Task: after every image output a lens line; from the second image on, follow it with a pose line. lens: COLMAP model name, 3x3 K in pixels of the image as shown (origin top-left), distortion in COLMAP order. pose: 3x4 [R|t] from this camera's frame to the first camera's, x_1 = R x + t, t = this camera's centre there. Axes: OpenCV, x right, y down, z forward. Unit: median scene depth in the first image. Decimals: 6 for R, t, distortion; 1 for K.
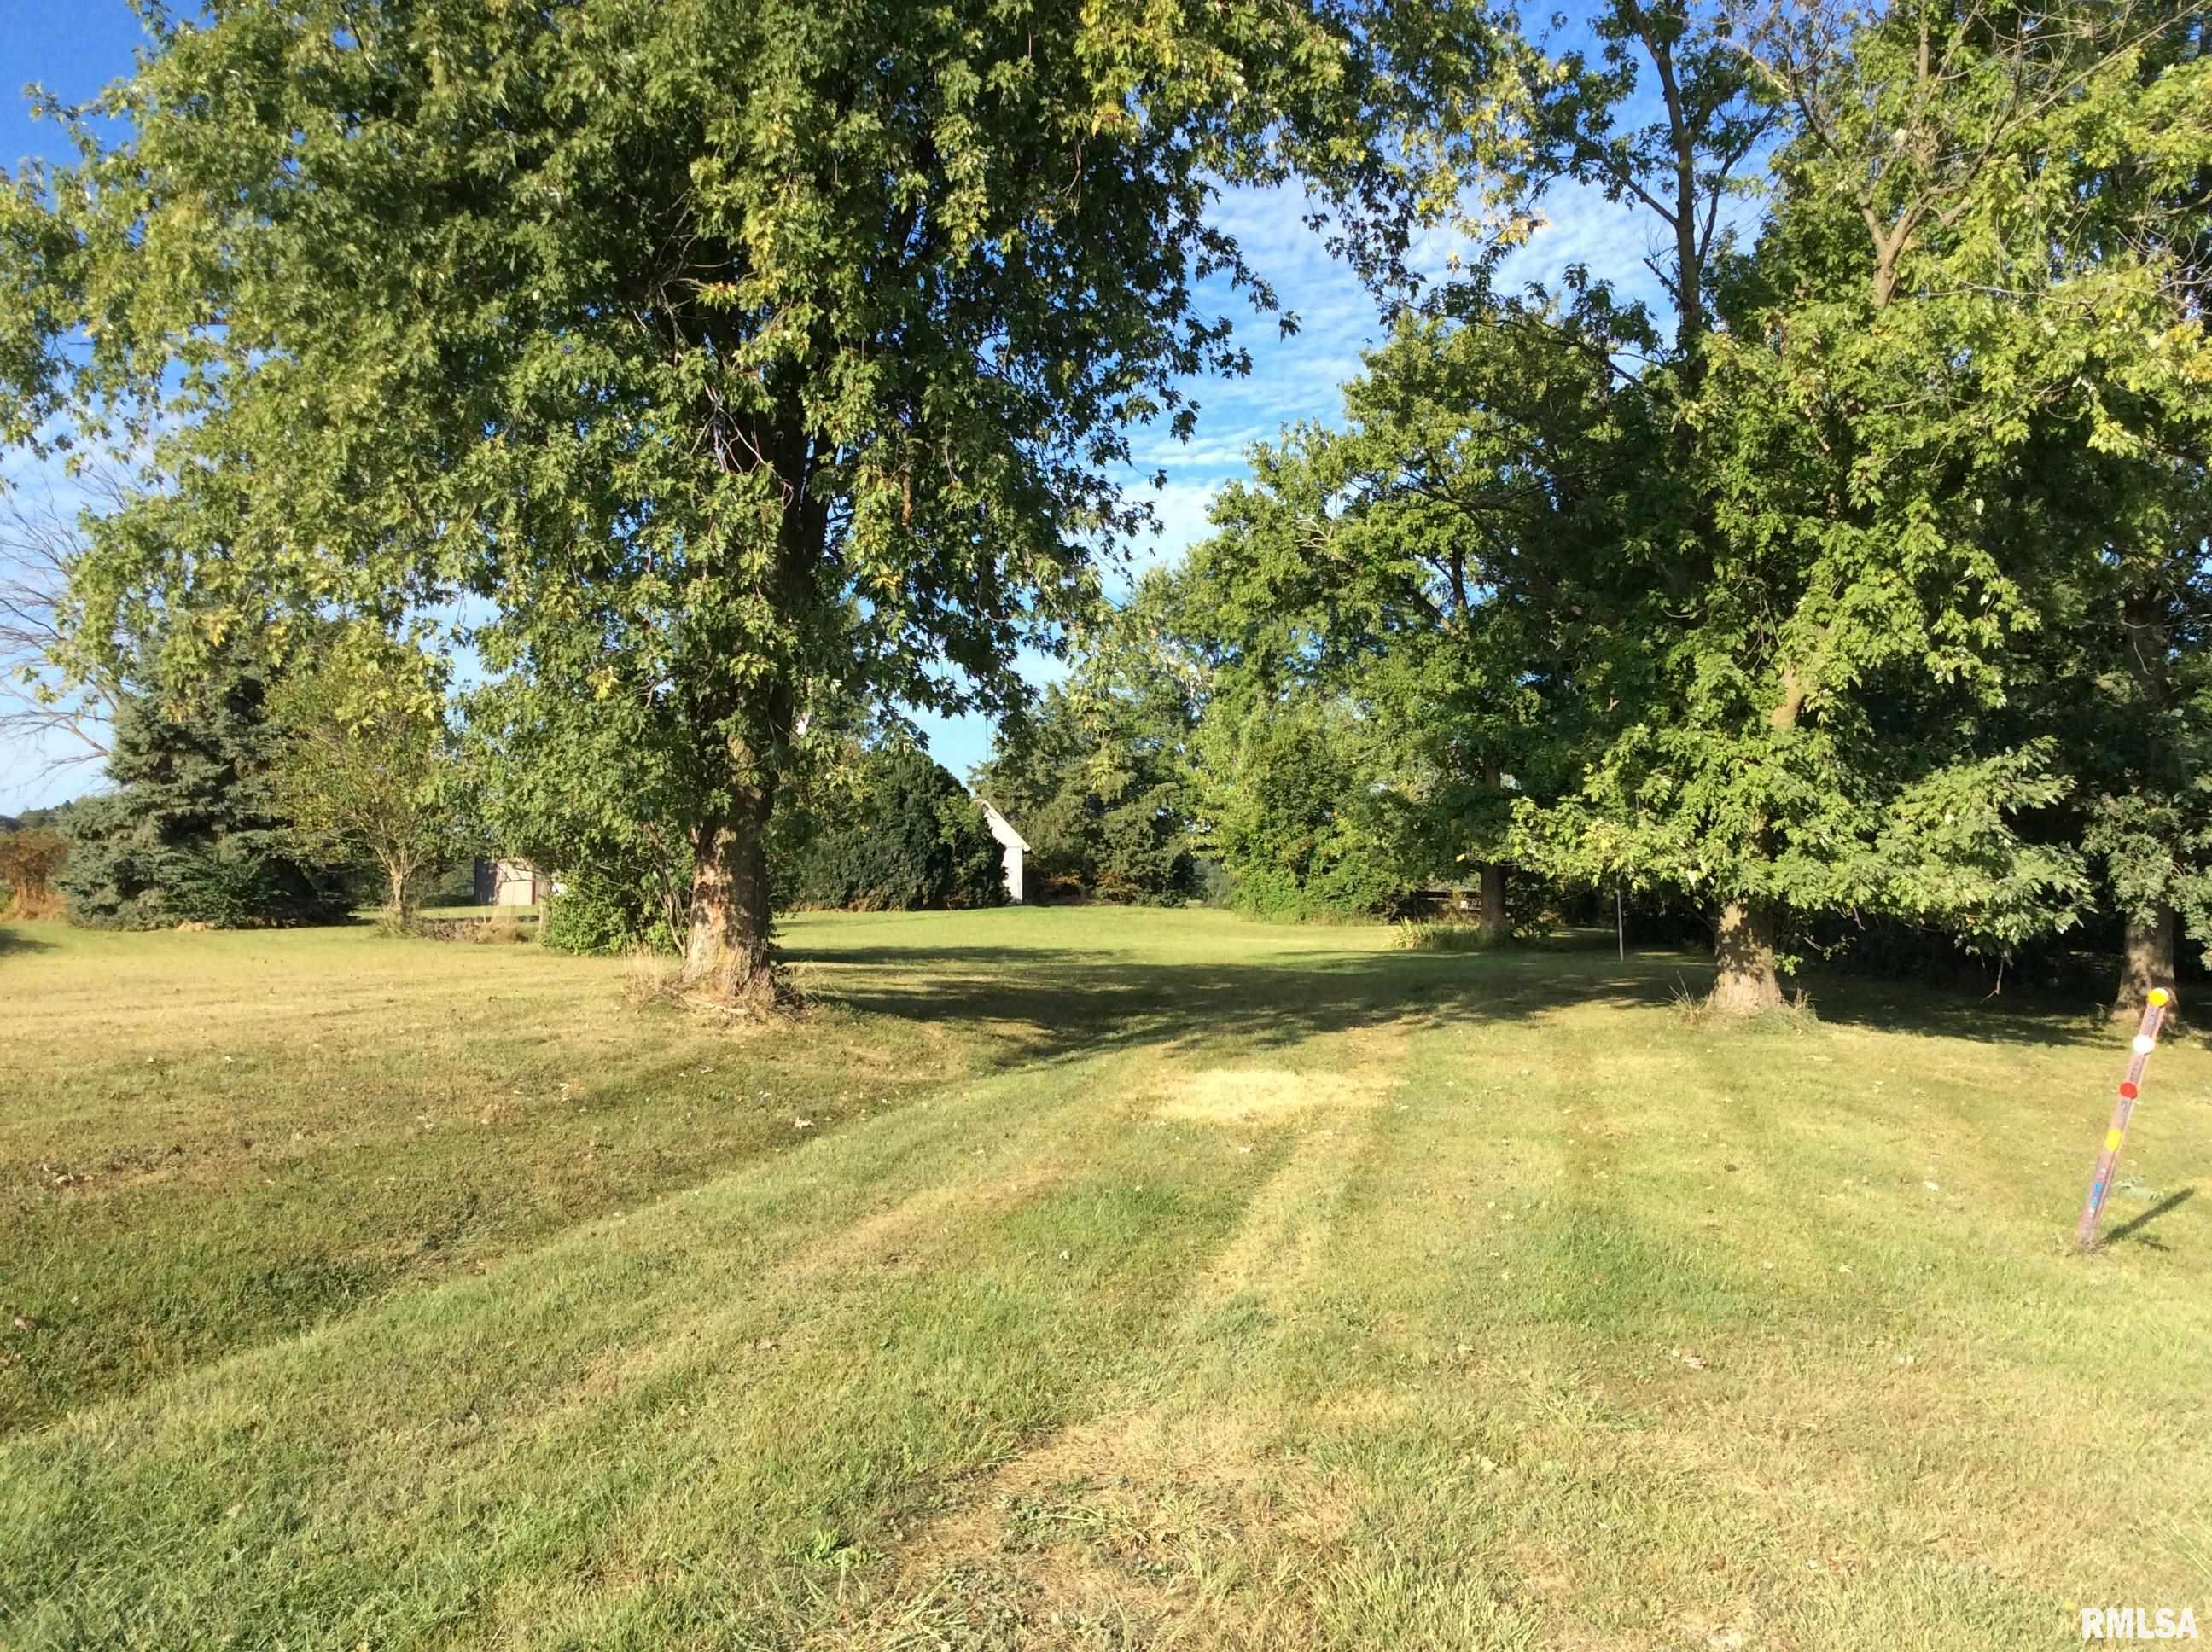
lens RADIAL K [[2015.4, 0, 1114.2], [0, 2015.4, 832.6], [0, 0, 1]] dist [0.036991, 0.000000]
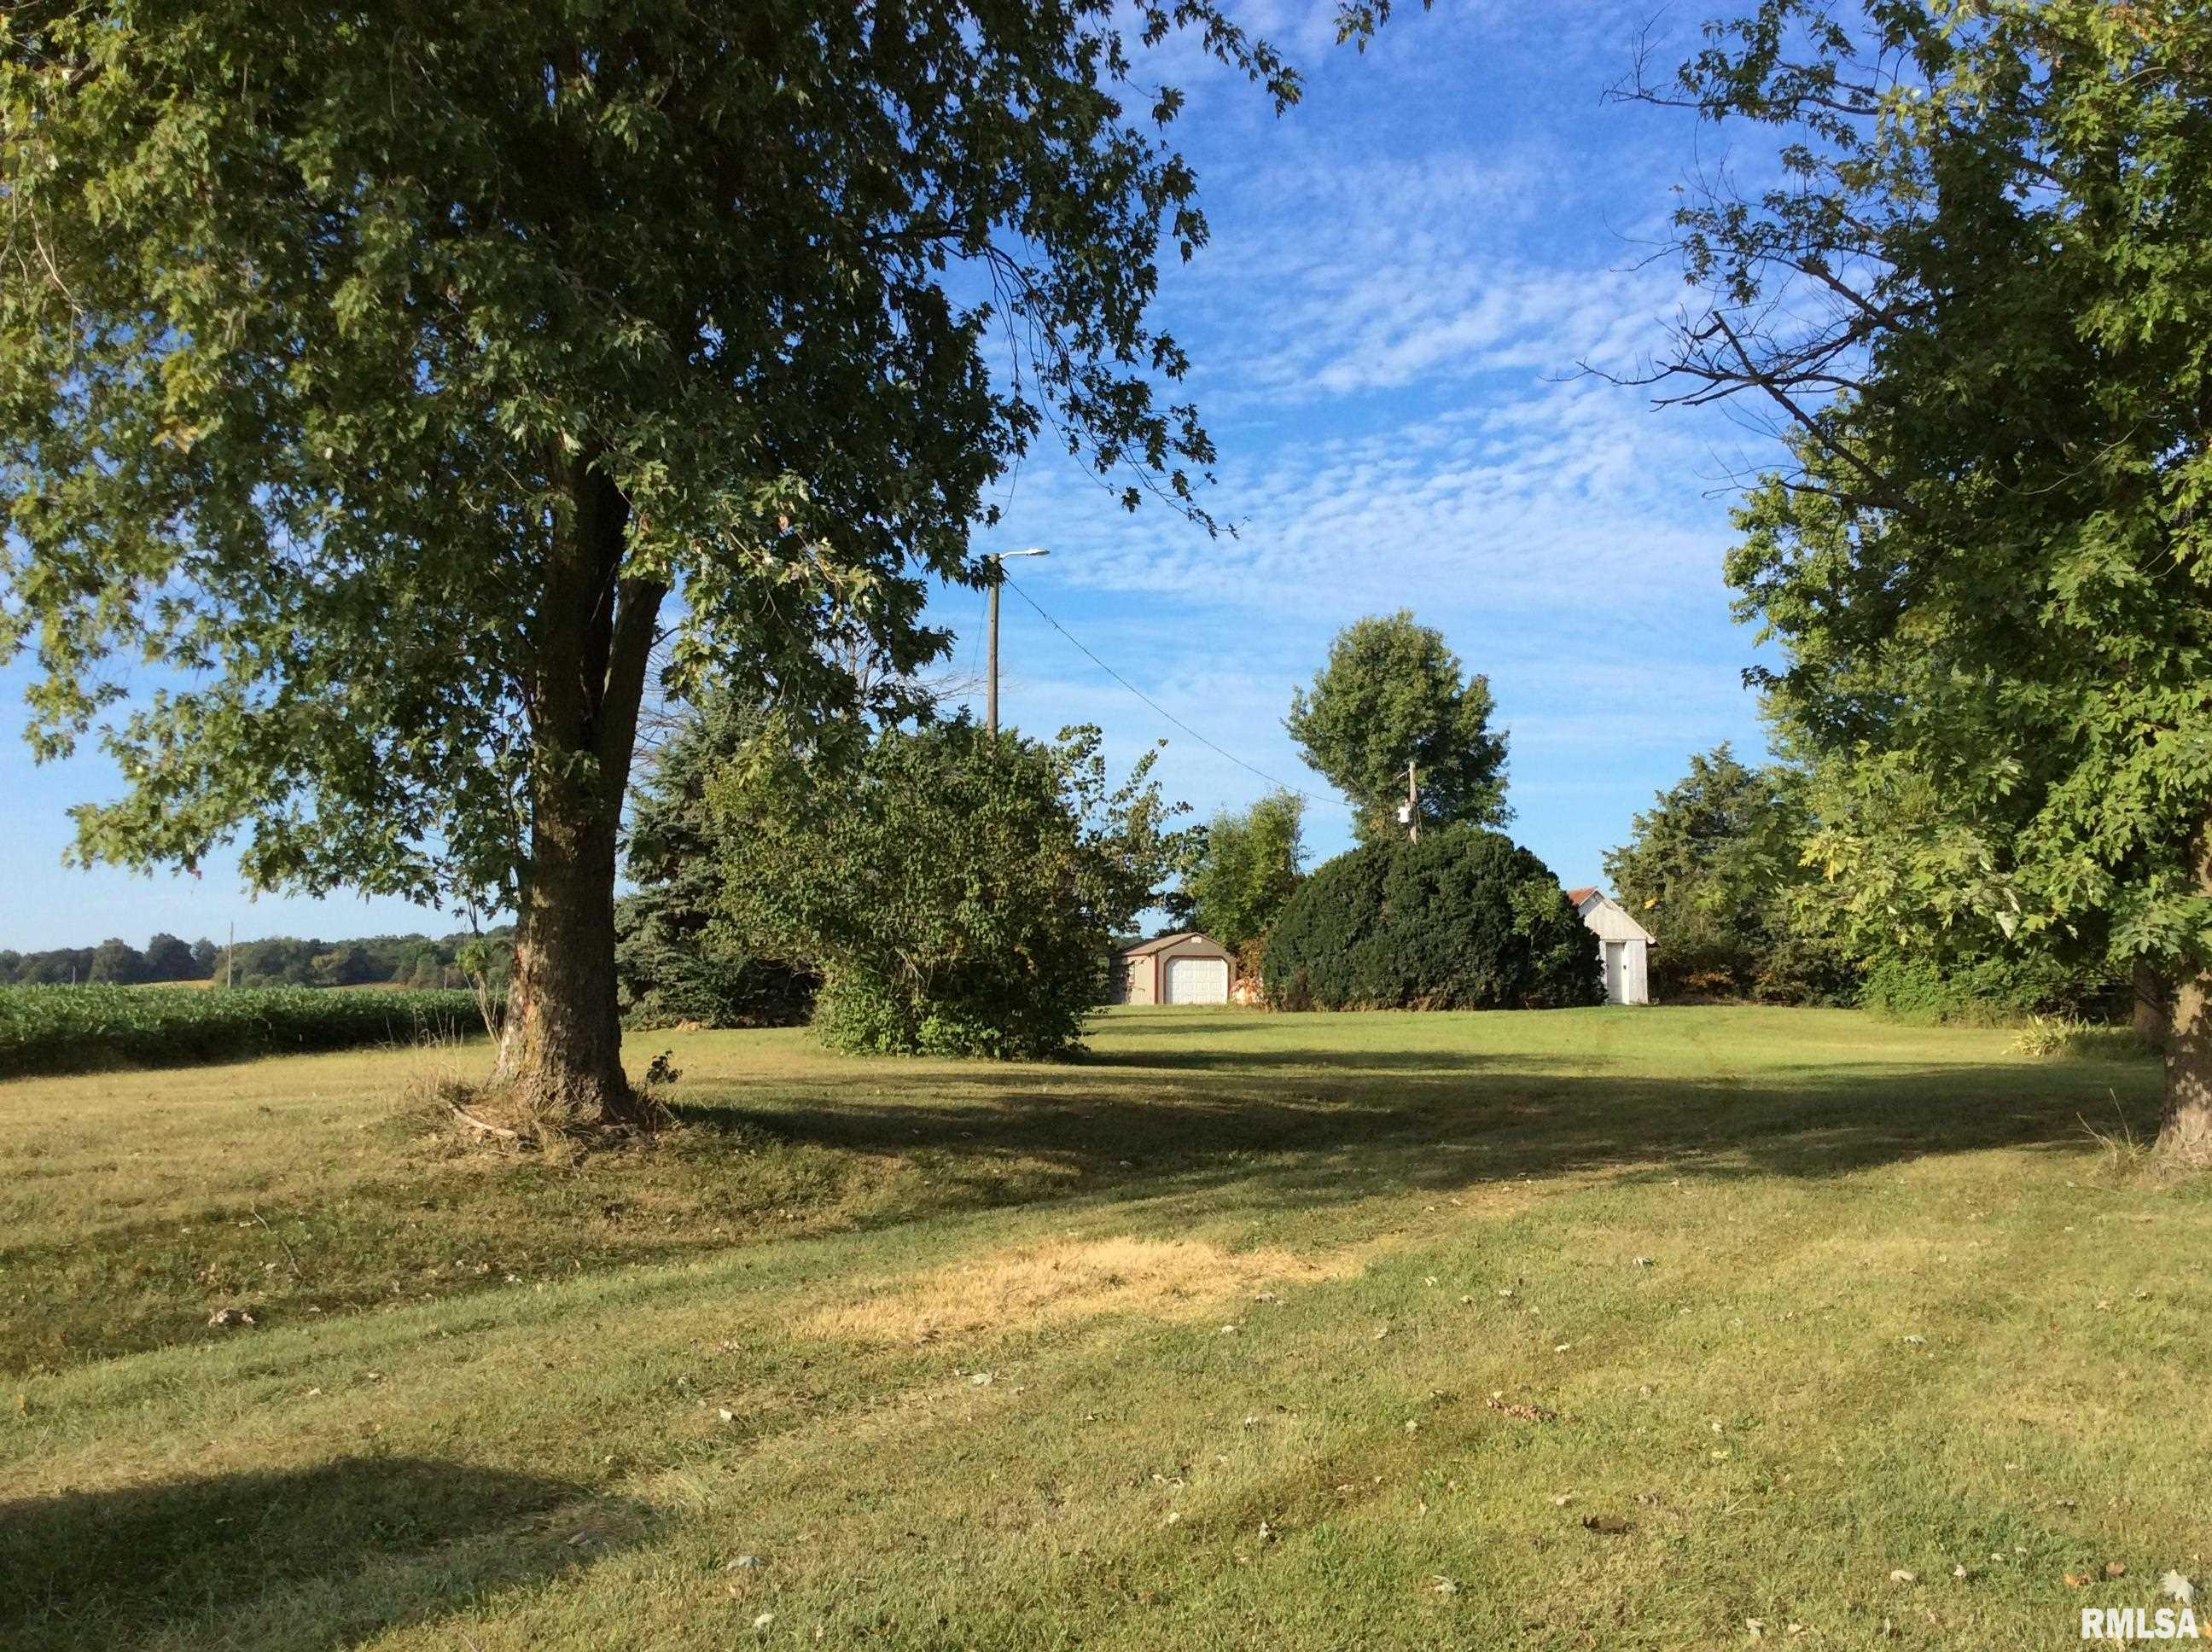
lens RADIAL K [[2015.4, 0, 1138.5], [0, 2015.4, 824.6], [0, 0, 1]] dist [0.036991, 0.000000]
pose [[0.935621, -0.036667, -0.351098, 0.215044], [0.016901, 0.998103, -0.059198, 0.020153], [0.352602, 0.049453, 0.934466, 0.311609]]
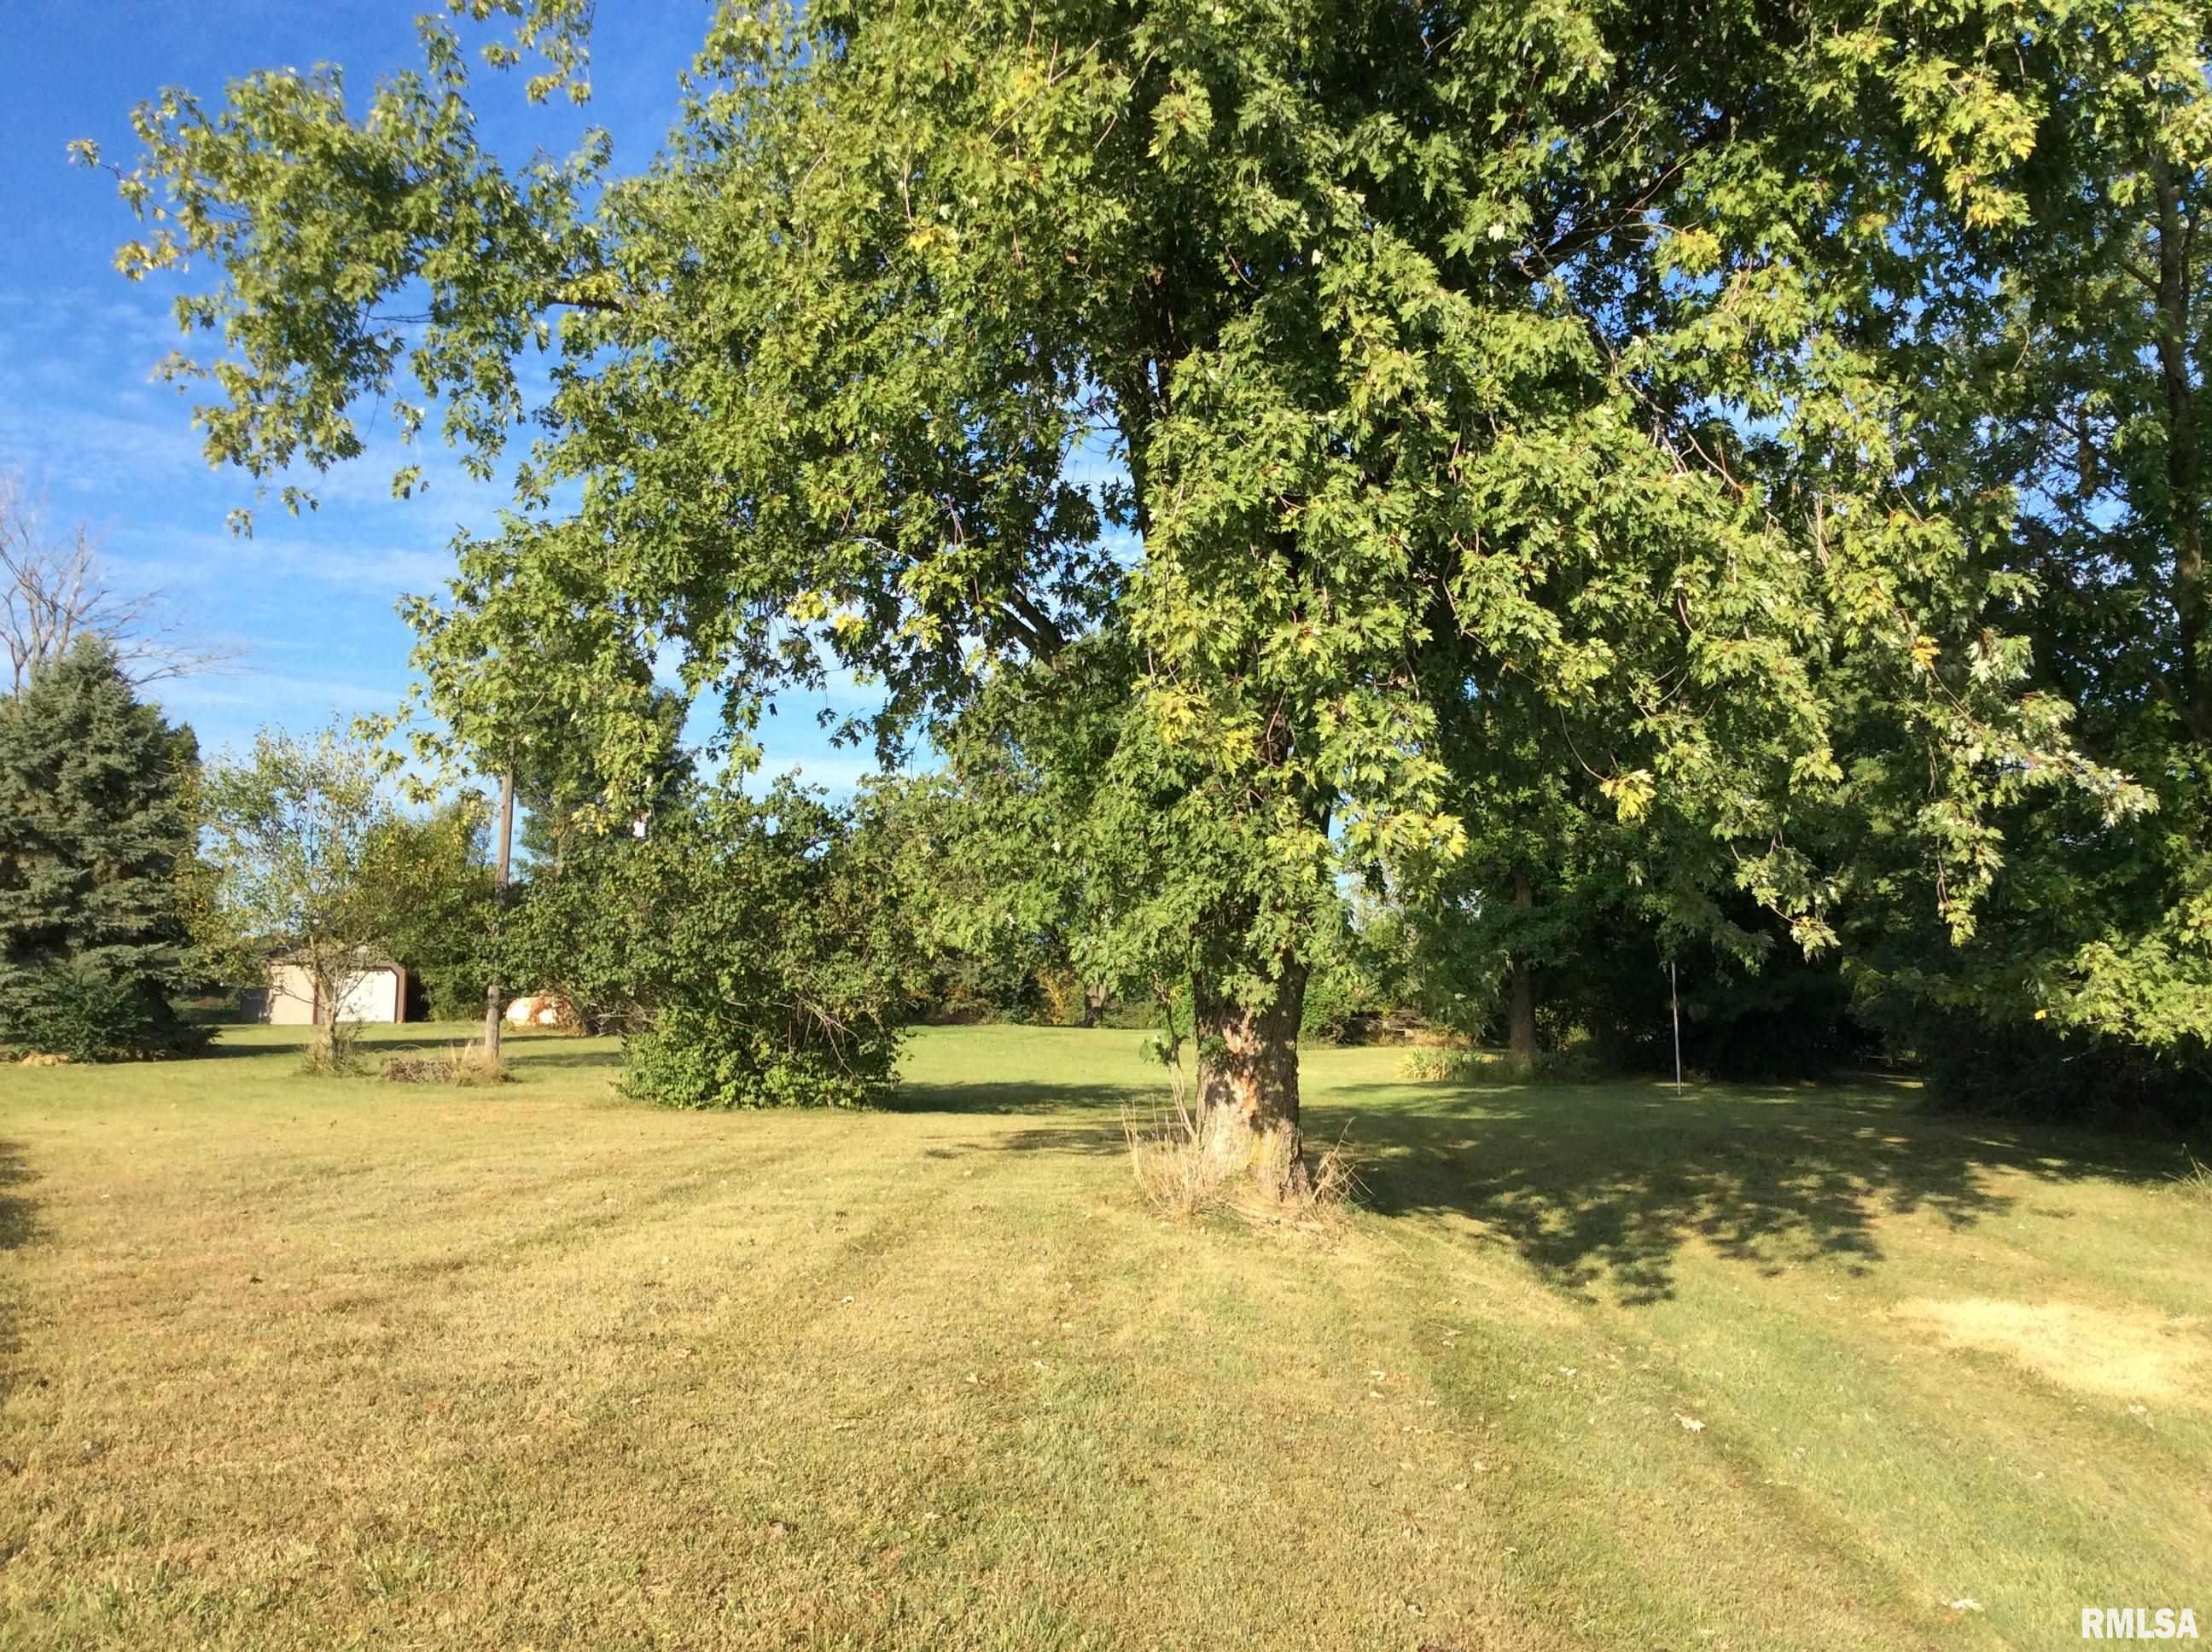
lens RADIAL K [[2015.4, 0, 1101.7], [0, 2015.4, 810.5], [0, 0, 1]] dist [0.036991, 0.000000]
pose [[0.989782, 0.016041, 0.141683, -0.291431], [-0.007143, 0.997982, -0.063091, -0.014455], [-0.142409, 0.061434, 0.987900, 0.198940]]
